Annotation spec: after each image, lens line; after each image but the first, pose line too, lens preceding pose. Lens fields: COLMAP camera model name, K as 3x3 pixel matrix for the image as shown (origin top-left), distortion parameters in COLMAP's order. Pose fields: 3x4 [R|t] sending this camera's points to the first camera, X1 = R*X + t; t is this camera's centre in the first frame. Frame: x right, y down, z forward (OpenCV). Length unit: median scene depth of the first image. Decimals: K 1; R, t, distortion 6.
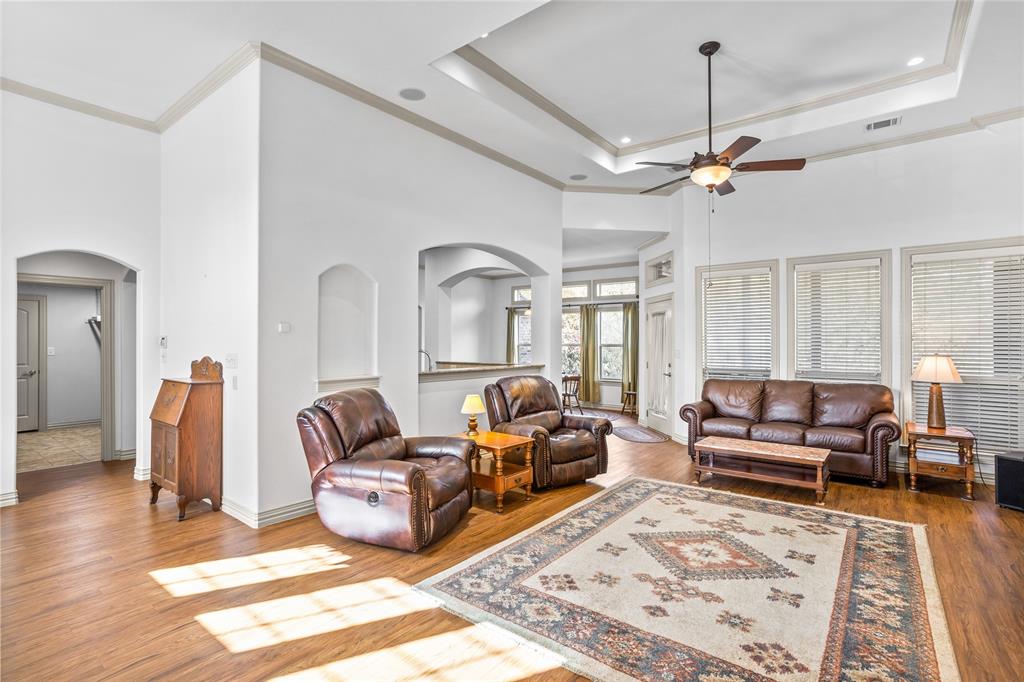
lens RADIAL K [[496.4, 0, 518.9], [0, 496.4, 341.9], [0, 0, 1]] dist [-0.051871, 0.040841]
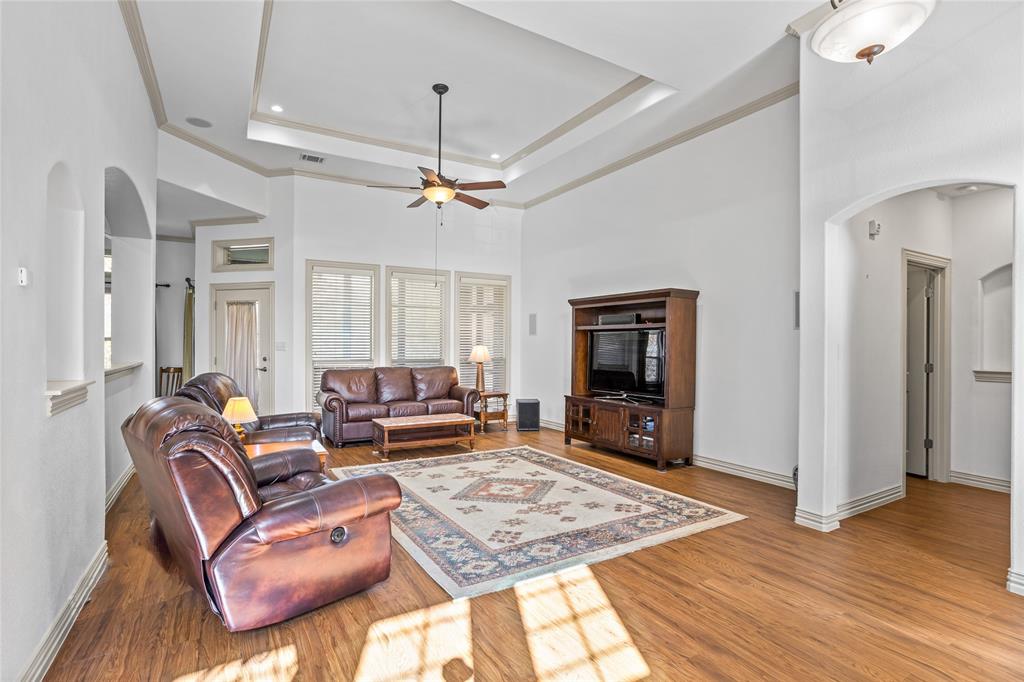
lens RADIAL K [[496.4, 0, 518.9], [0, 496.4, 341.9], [0, 0, 1]] dist [-0.051871, 0.040841]
pose [[0.353109, 0.005965, 0.935563, -0.852639], [-0.005814, 0.999974, -0.004181, 0.035145], [-0.935564, -0.003963, 0.353135, 0.489507]]
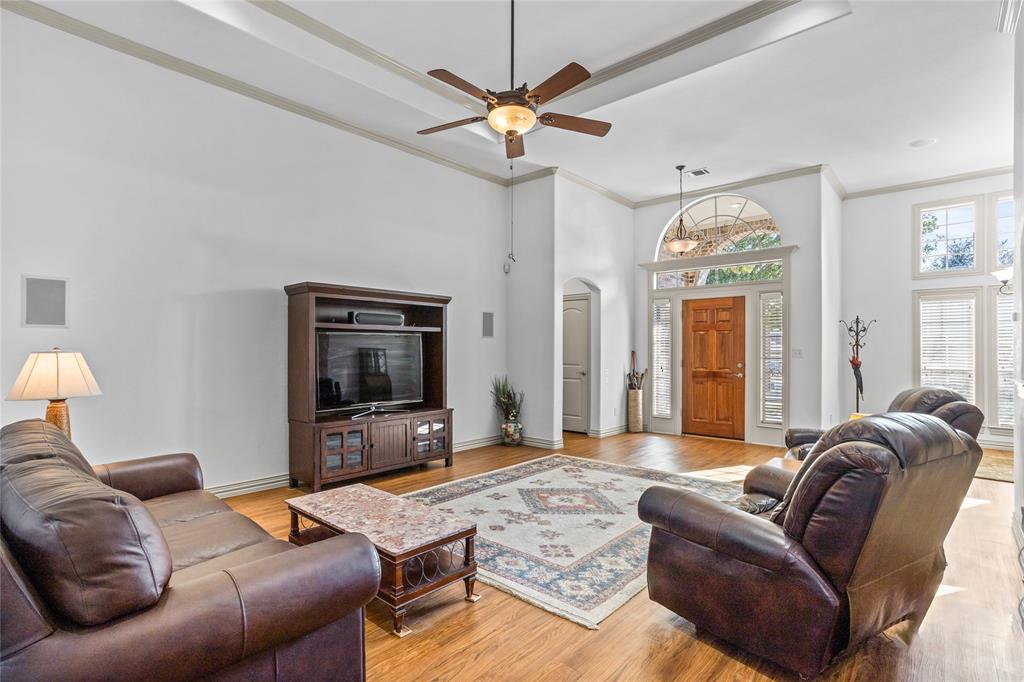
lens RADIAL K [[496.4, 0, 518.9], [0, 496.4, 341.9], [0, 0, 1]] dist [-0.051871, 0.040841]
pose [[-0.998137, -0.004919, 0.060816, 0.420318], [-0.005592, 0.999925, -0.010898, 0.030704], [-0.060758, -0.011218, -0.998089, 2.266136]]
